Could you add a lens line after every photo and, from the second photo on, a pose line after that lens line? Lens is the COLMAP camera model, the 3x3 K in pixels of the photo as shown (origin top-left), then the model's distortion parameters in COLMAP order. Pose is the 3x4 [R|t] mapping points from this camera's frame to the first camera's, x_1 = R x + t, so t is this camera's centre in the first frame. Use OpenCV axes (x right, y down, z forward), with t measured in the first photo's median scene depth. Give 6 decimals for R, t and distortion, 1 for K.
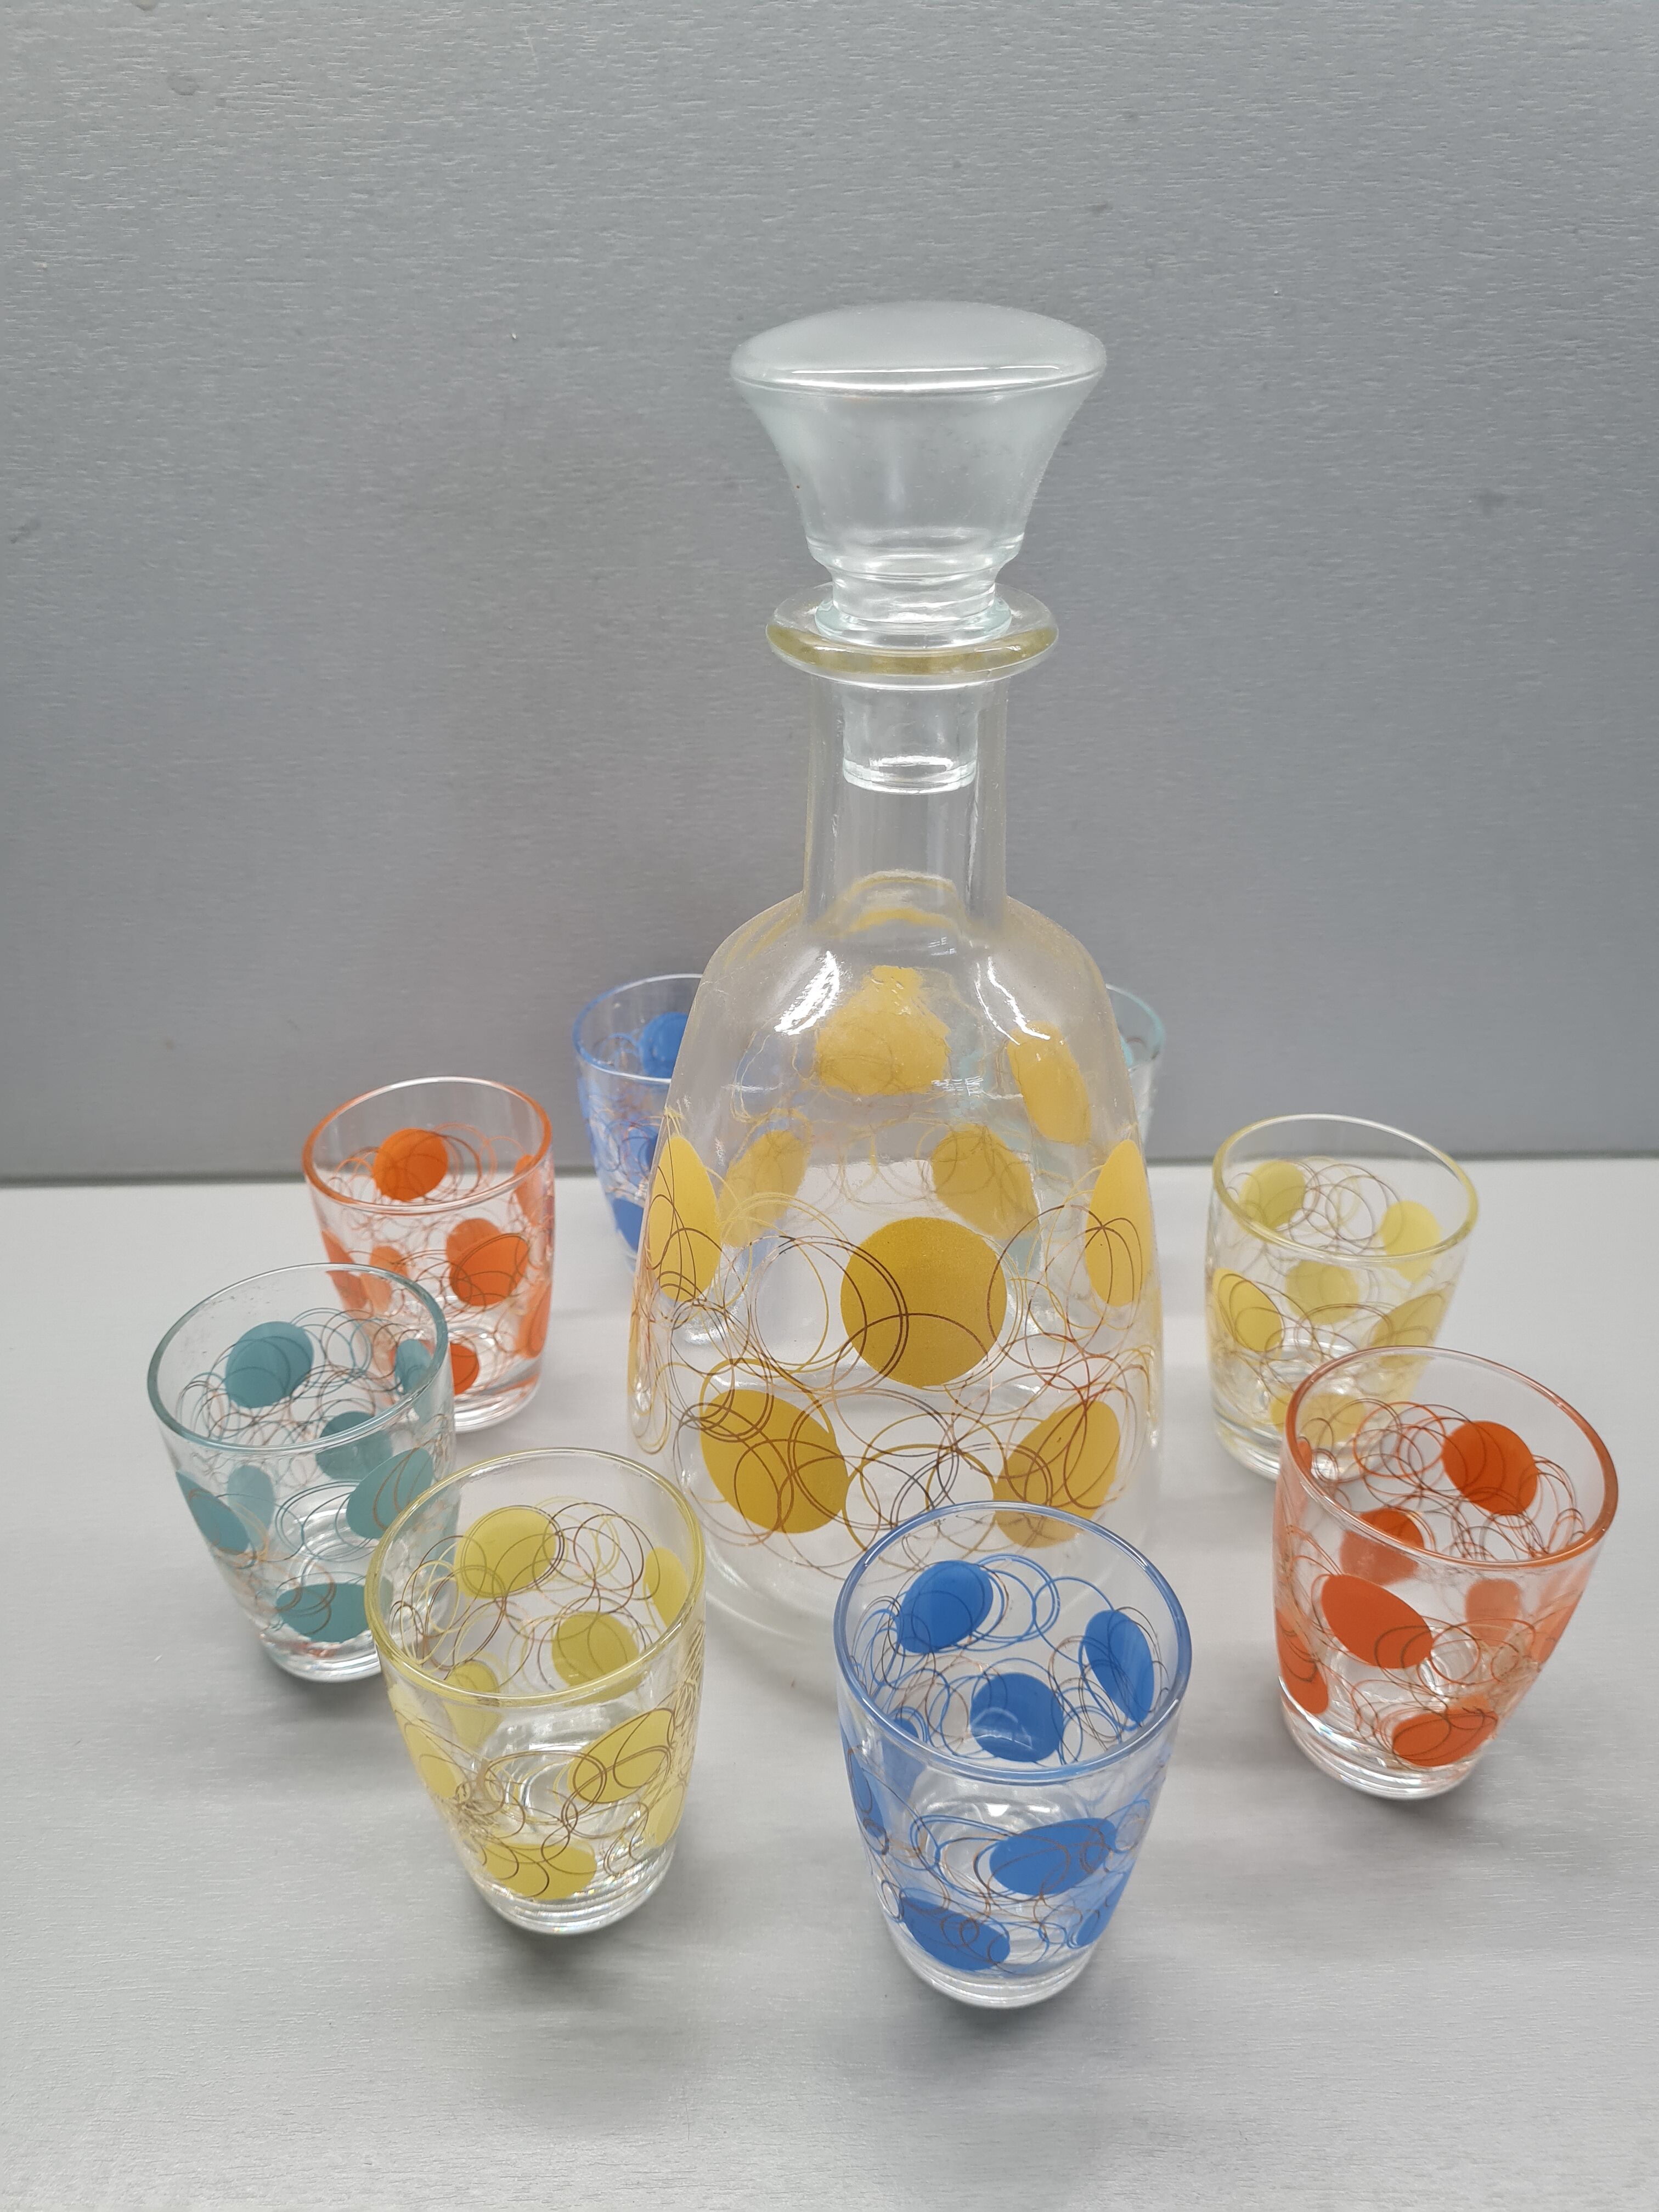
lens RADIAL K [[1757.2, 0, 800.6], [0, 1757.2, 1137.0], [0, 0, 1]] dist [0.027110, -0.031798]
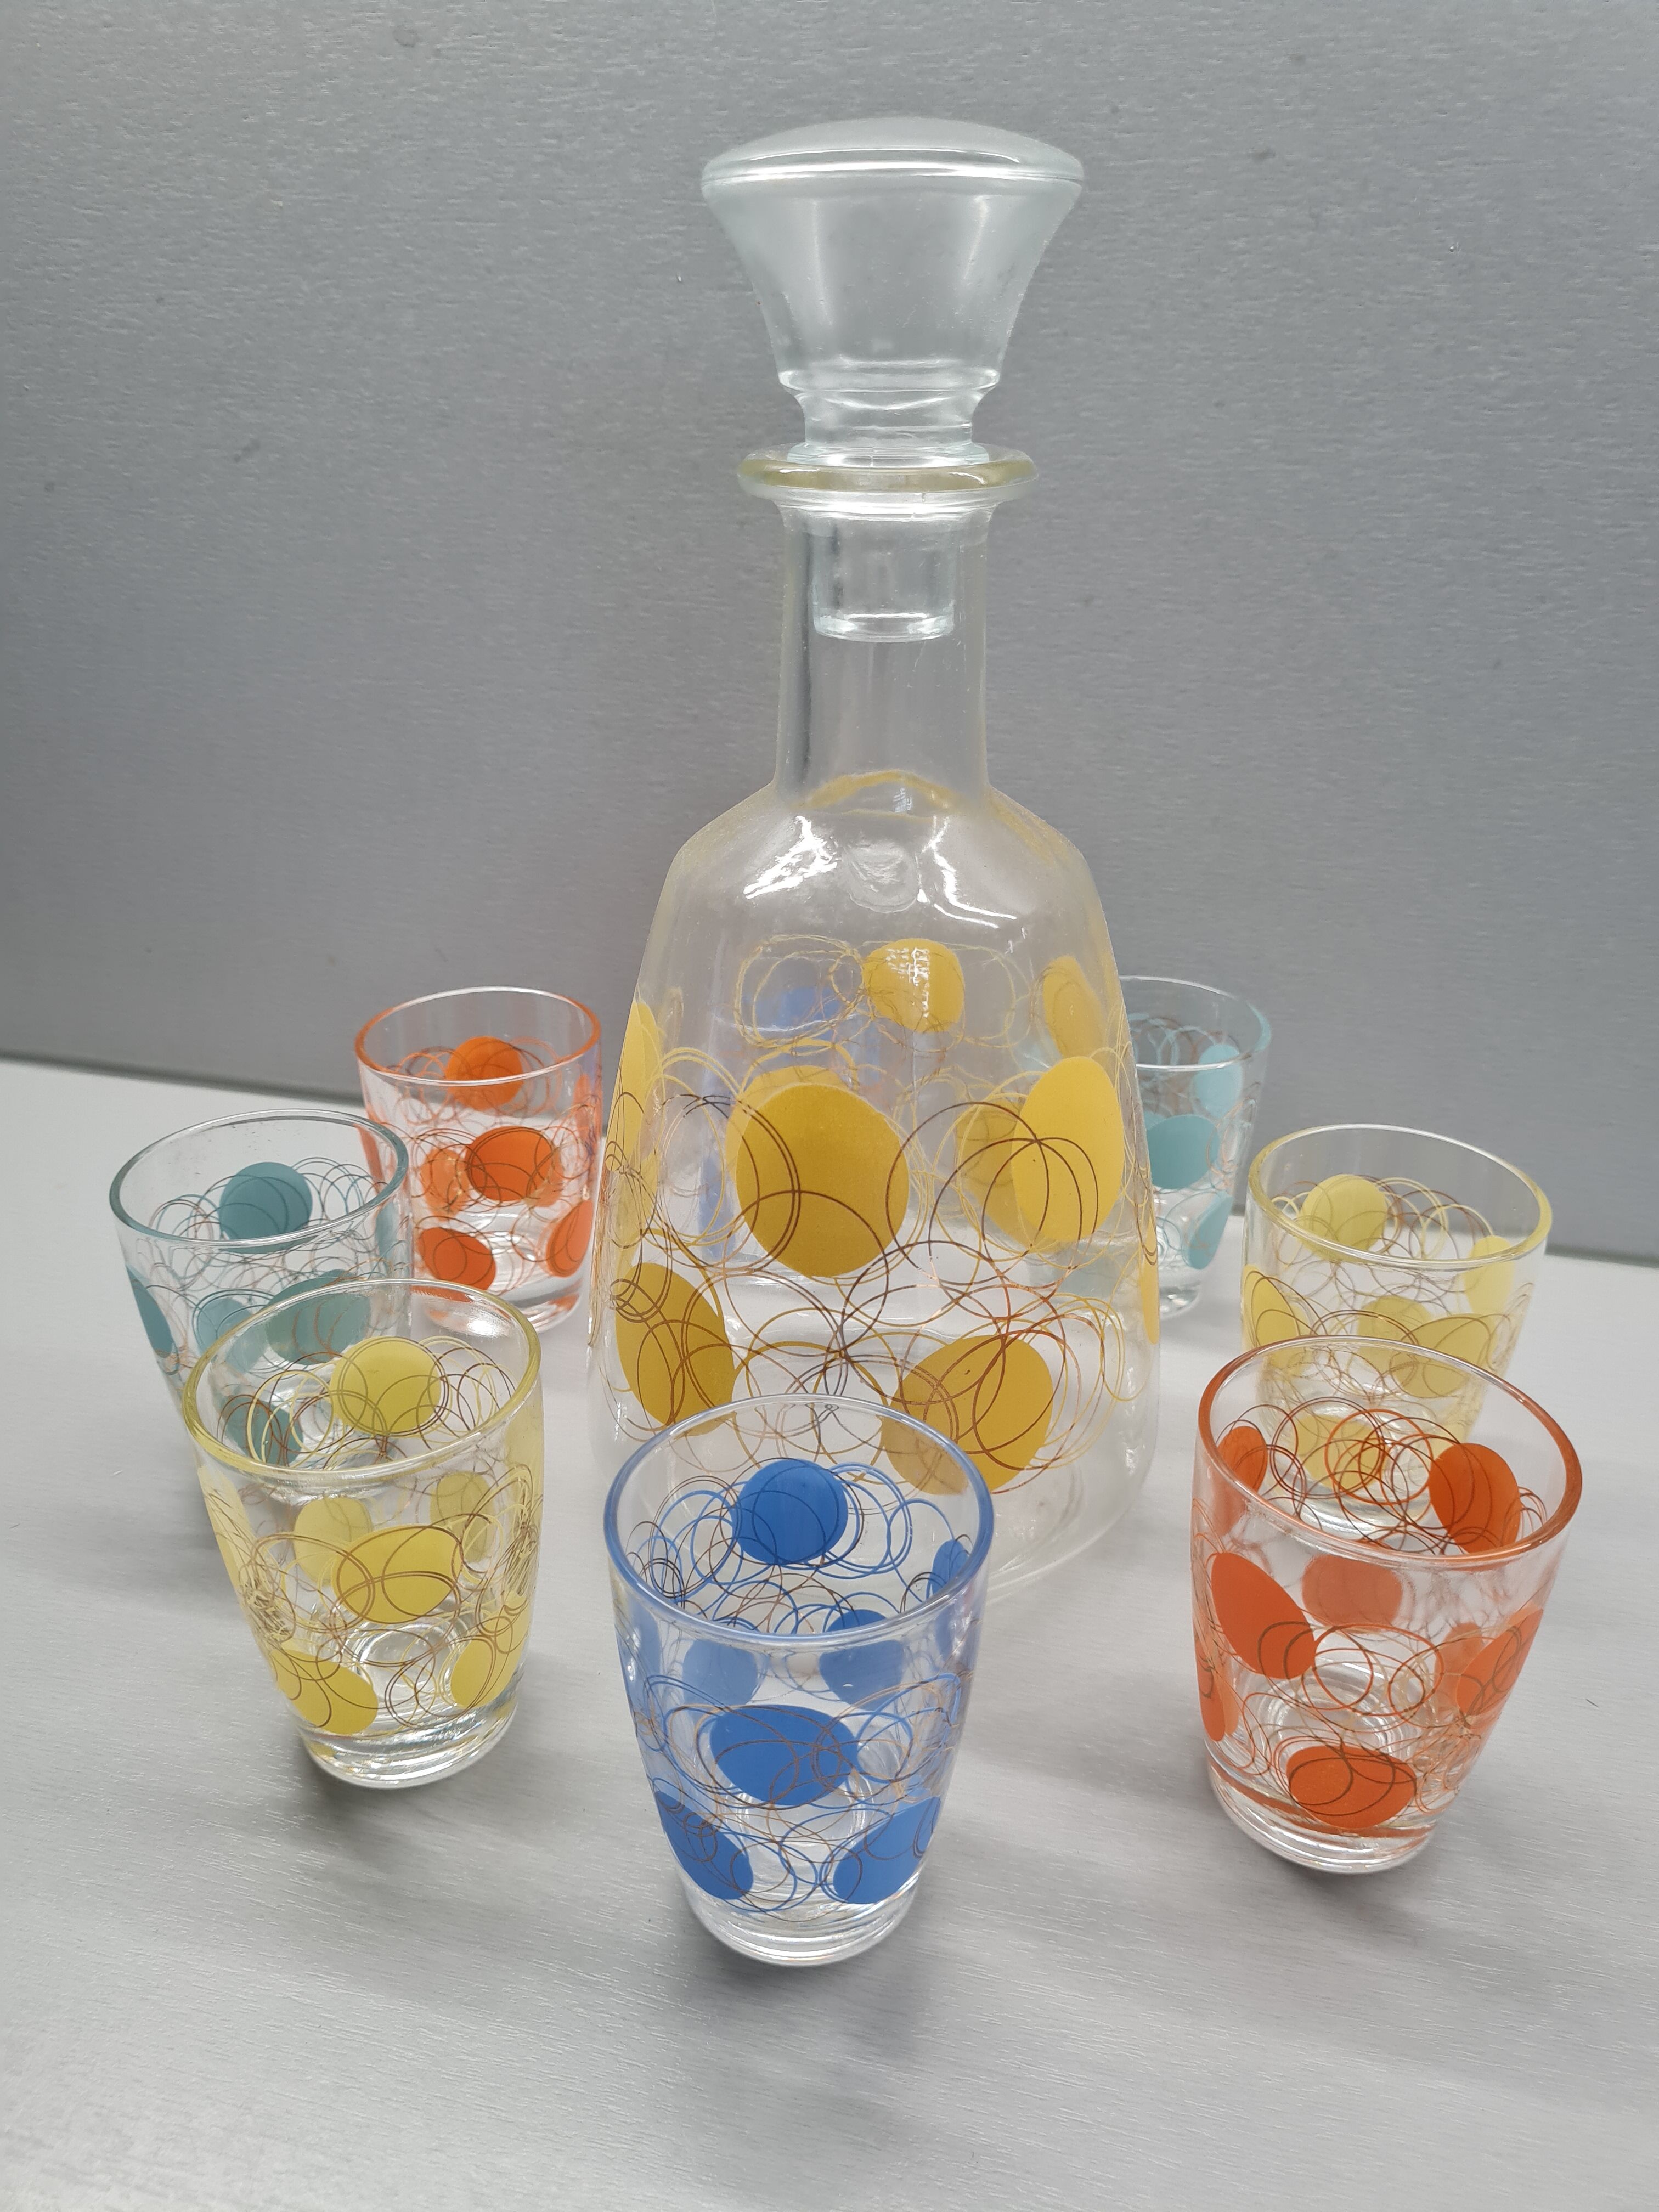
lens RADIAL K [[1757.2, 0, 800.6], [0, 1757.2, 1137.0], [0, 0, 1]] dist [0.027110, -0.031798]
pose [[0.961764, 0.134792, -0.238413, 0.235465], [-0.158550, 0.983825, -0.083369, 0.126182], [0.223319, 0.117982, 0.967579, 0.073929]]
